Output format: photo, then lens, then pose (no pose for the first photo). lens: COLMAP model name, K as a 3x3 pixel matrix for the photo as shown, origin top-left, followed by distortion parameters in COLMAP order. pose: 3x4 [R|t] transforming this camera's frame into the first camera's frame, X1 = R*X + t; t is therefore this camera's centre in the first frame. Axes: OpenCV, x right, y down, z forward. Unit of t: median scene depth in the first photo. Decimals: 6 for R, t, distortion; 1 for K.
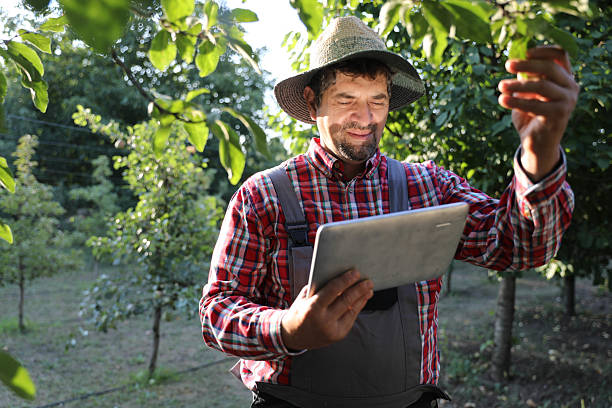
lens RADIAL K [[484.9, 0, 306.0], [0, 484.9, 204.0], [0, 0, 1]] dist [-0.003664, 0.000754]
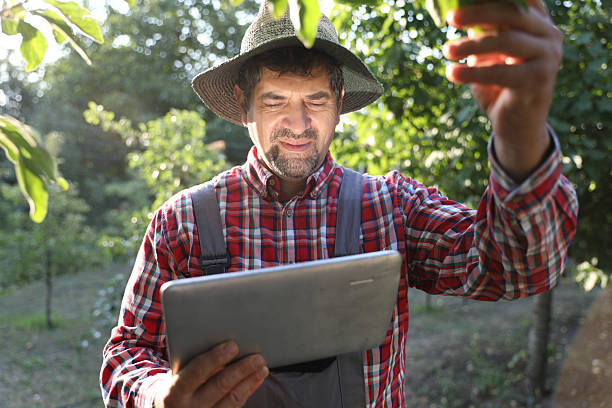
lens RADIAL K [[484.9, 0, 306.0], [0, 484.9, 204.0], [0, 0, 1]] dist [-0.003664, 0.000754]
pose [[0.996270, 0.000380, -0.086286, 0.186726], [0.001050, 0.999863, 0.016528, -0.056430], [0.086281, -0.016557, 0.996133, 0.204003]]
